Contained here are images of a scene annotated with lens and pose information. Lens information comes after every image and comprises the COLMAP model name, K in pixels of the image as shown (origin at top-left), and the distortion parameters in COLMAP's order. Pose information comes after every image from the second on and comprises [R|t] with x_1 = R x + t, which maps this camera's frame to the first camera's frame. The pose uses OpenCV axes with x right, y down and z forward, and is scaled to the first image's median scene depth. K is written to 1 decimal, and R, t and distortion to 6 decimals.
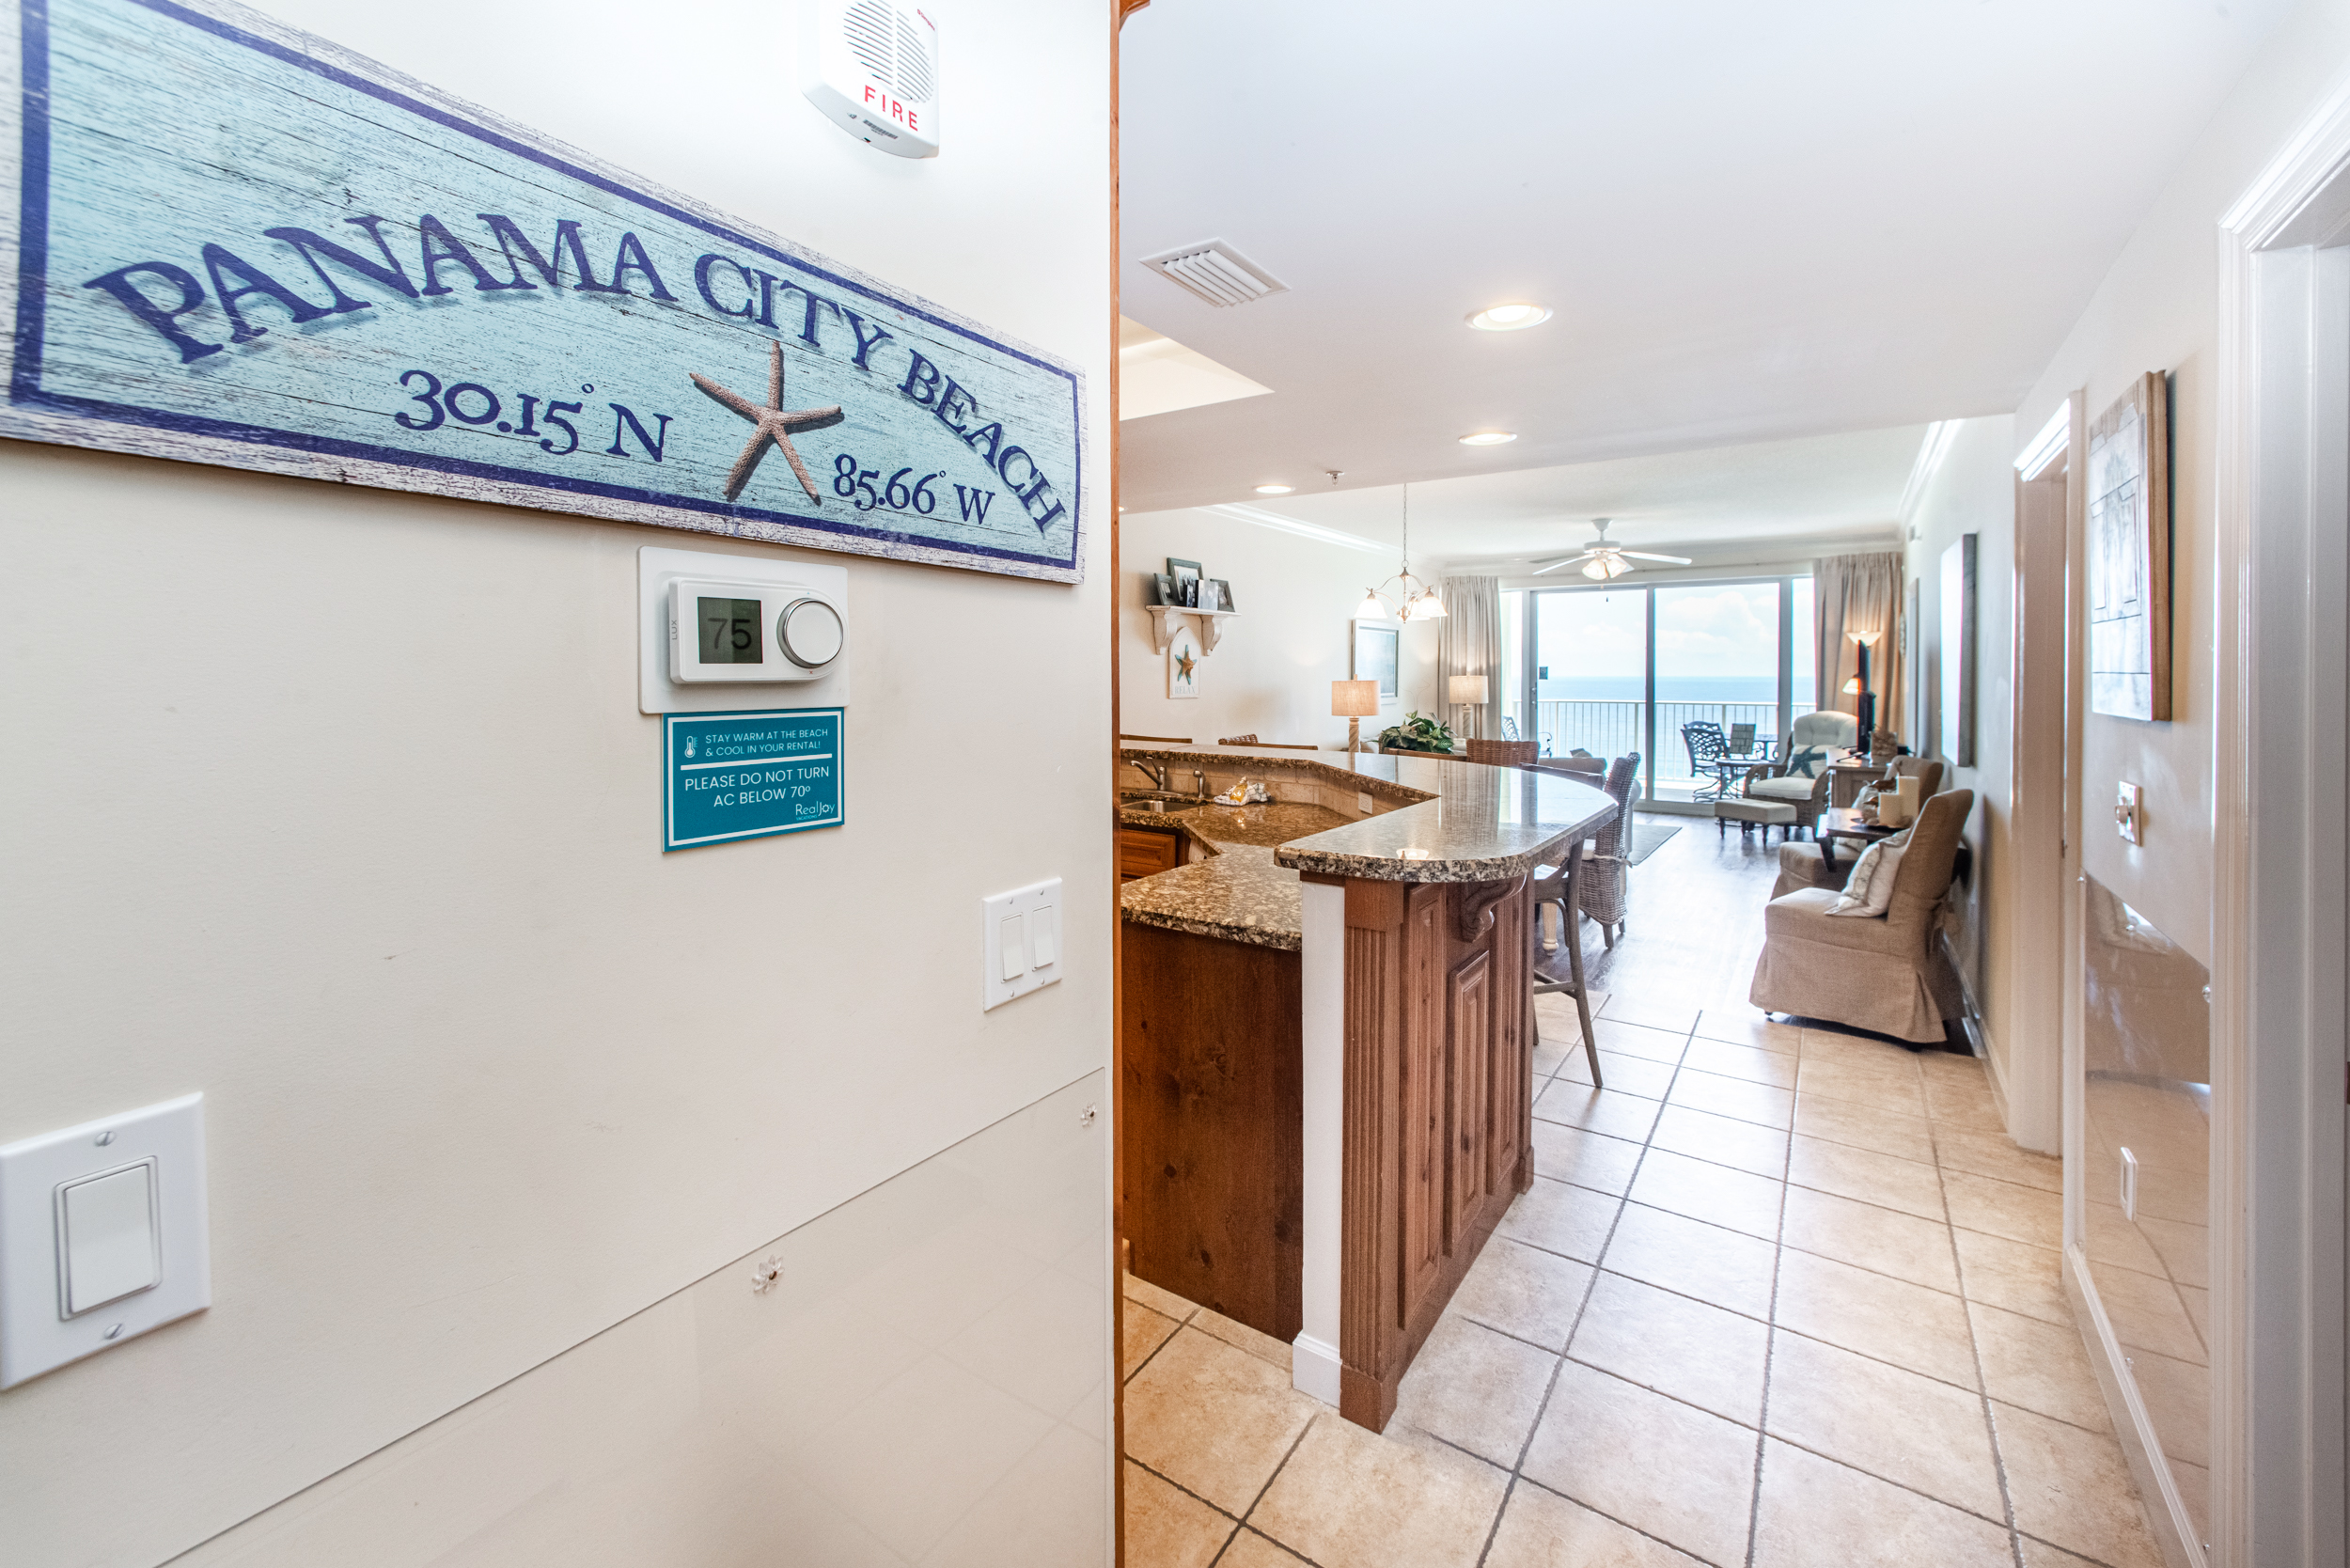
lens RADIAL K [[949.8, 0, 1161.3], [0, 949.8, 679.9], [0, 0, 1]] dist [0.003001, -0.000193]
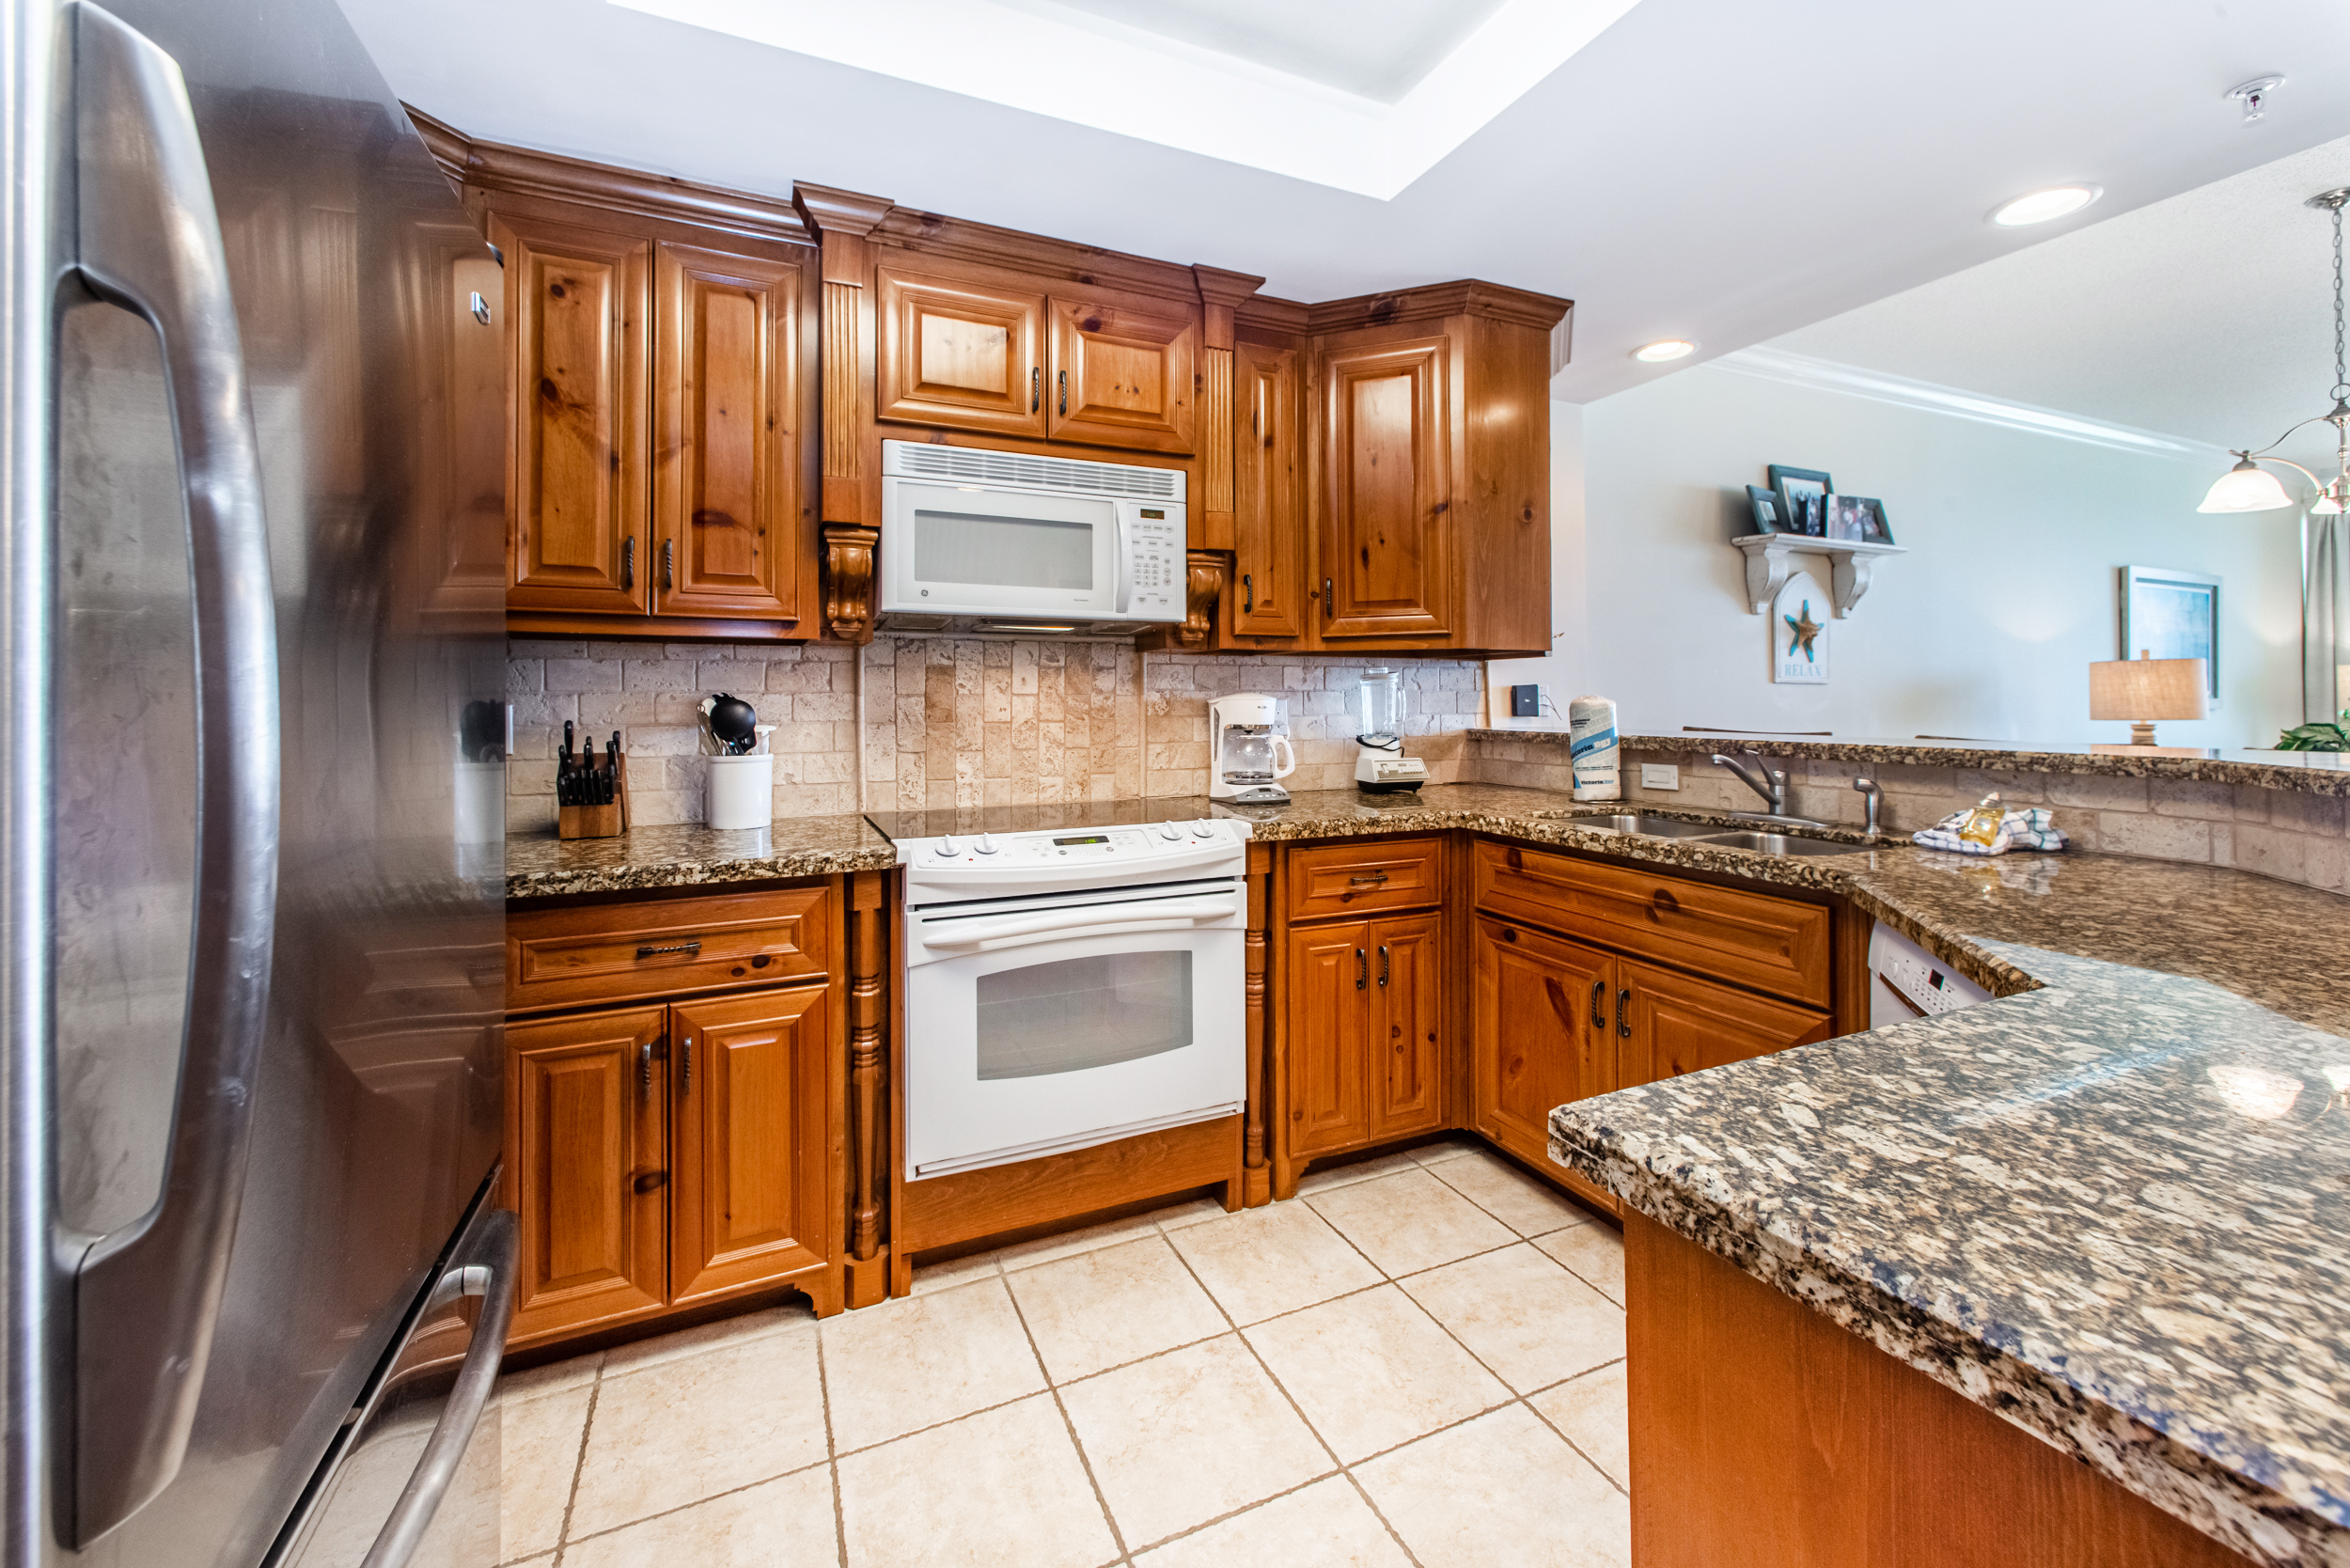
lens RADIAL K [[949.8, 0, 1184.0], [0, 949.8, 685.8], [0, 0, 1]] dist [0.003001, -0.000193]
pose [[0.862437, -0.010887, -0.506048, -0.010829], [-0.000425, 0.999753, -0.022234, 0.036037], [0.506165, 0.019390, 0.862219, 0.238351]]
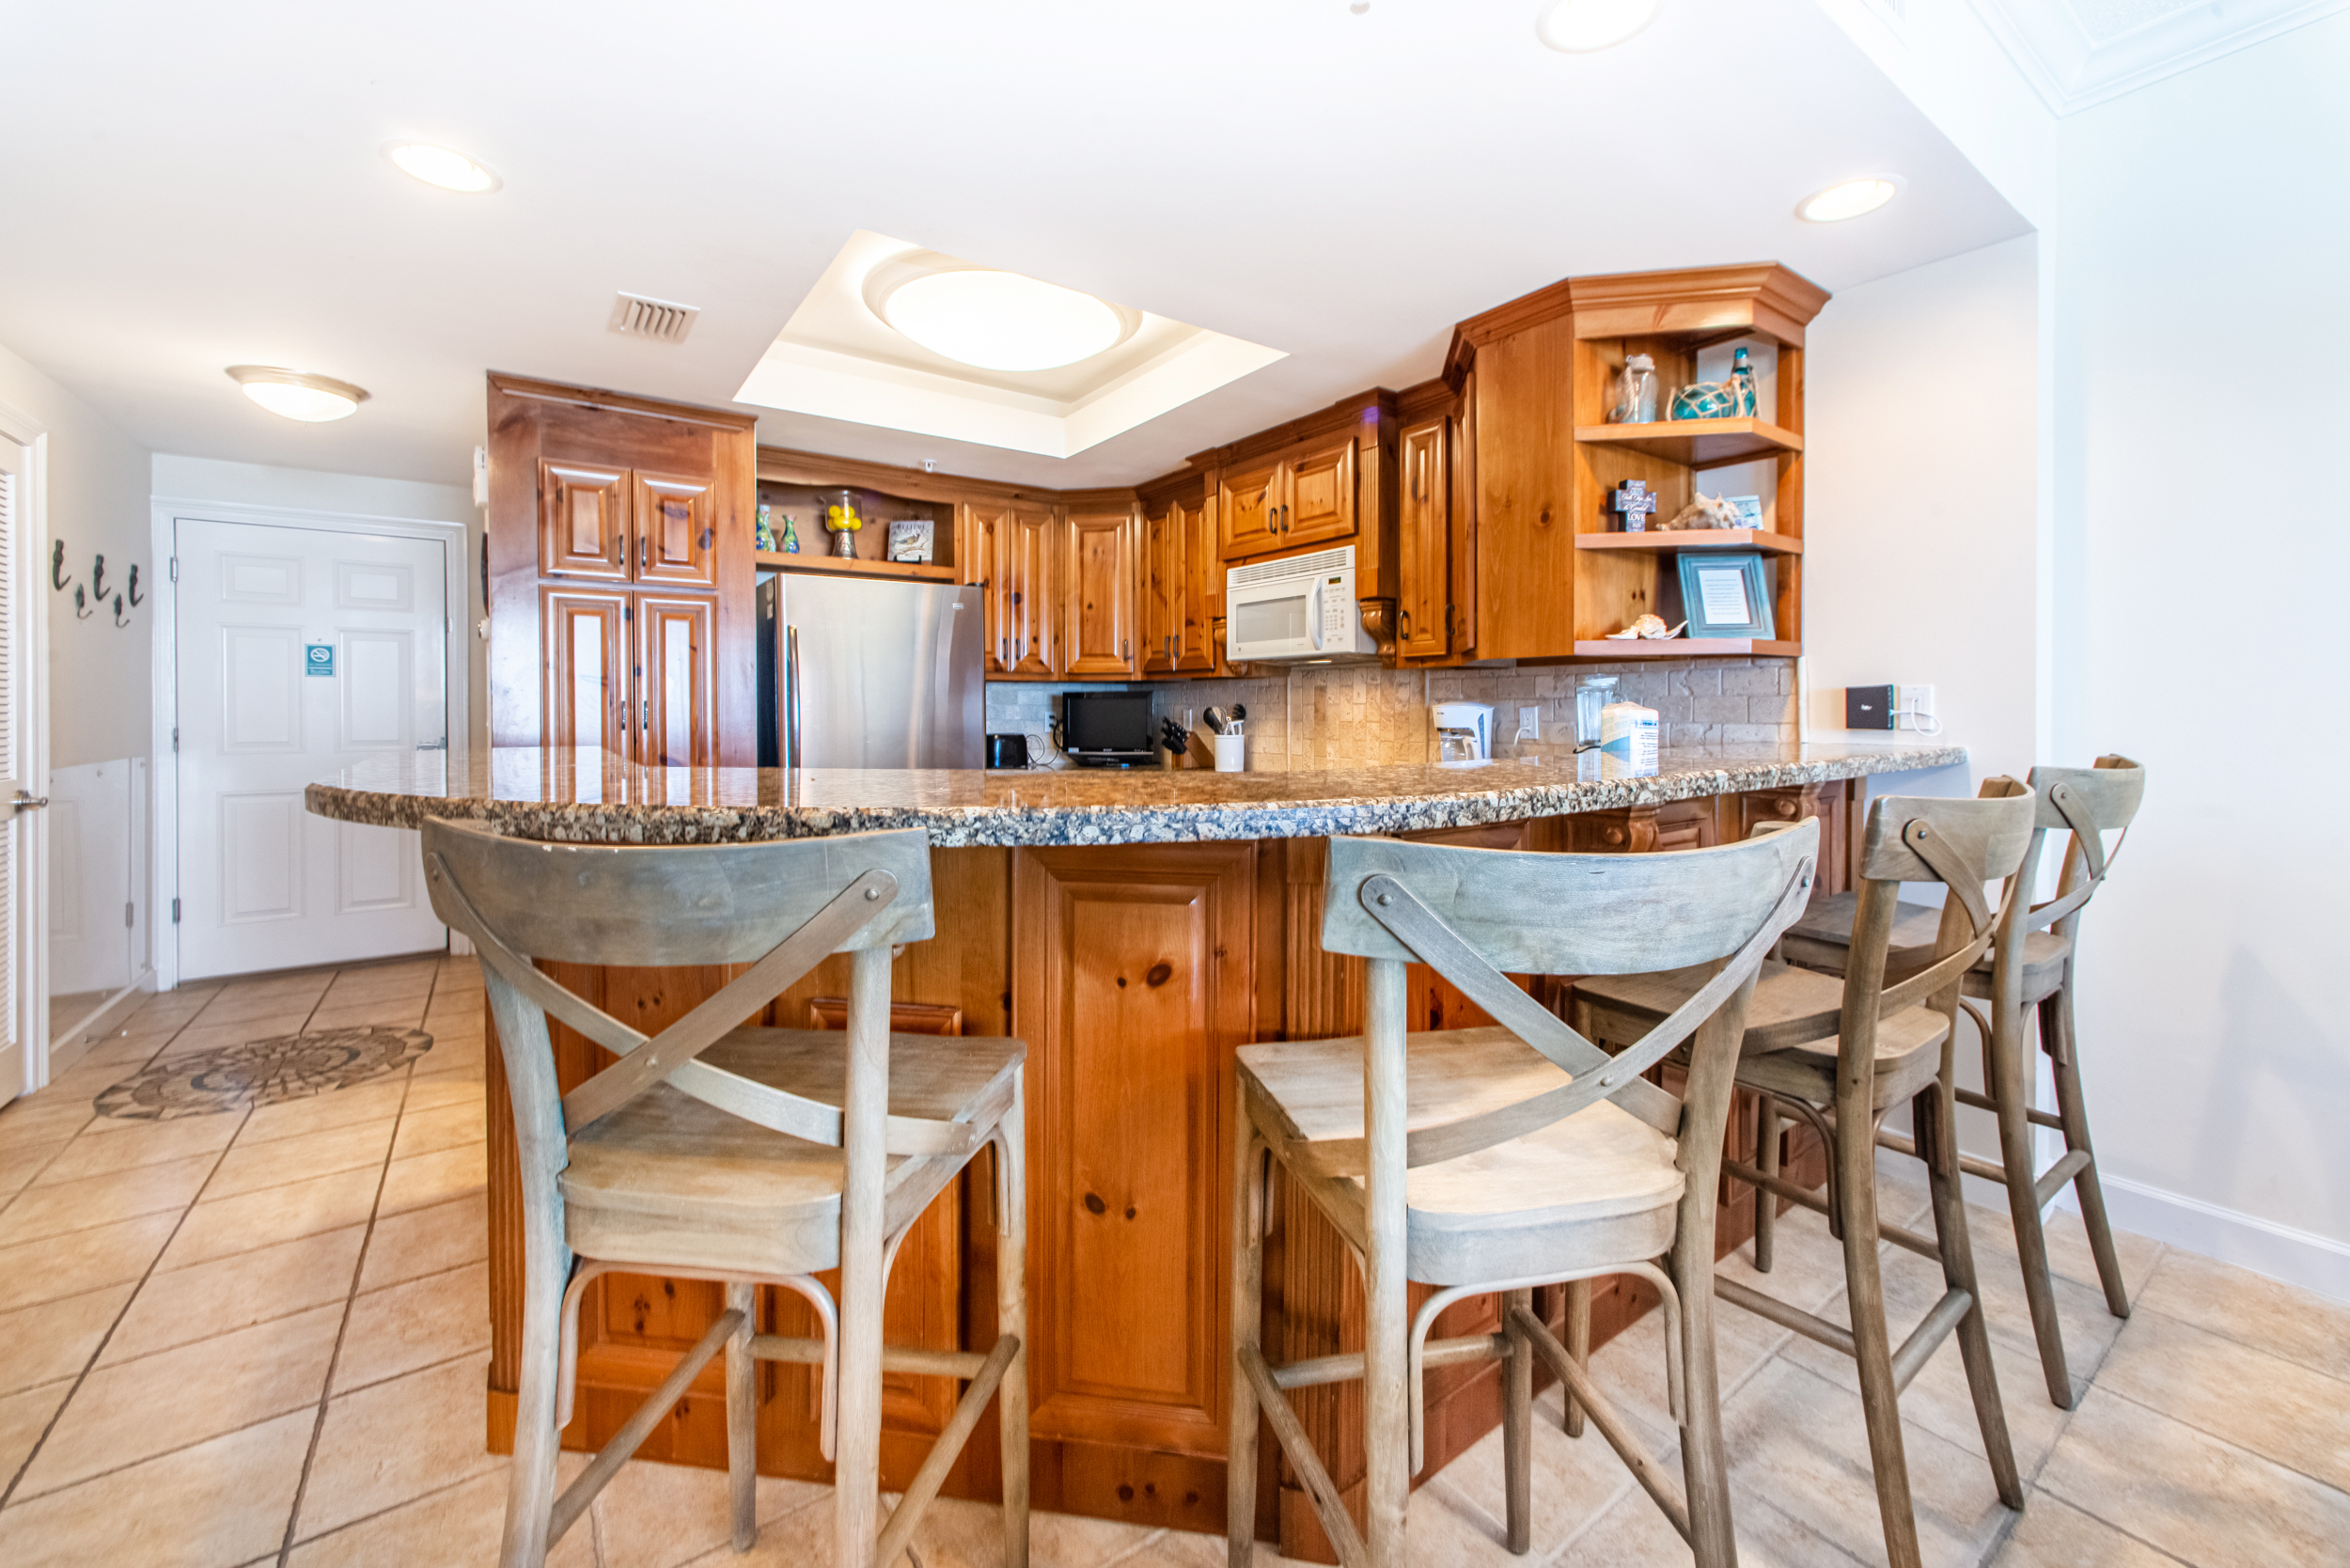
lens RADIAL K [[949.8, 0, 1218.2], [0, 949.8, 710.8], [0, 0, 1]] dist [0.003001, -0.000193]
pose [[-0.300146, 0.004252, -0.953884, 0.324214], [-0.002697, 0.999982, 0.005306, 0.032421], [0.953890, 0.004165, -0.300129, 0.644375]]
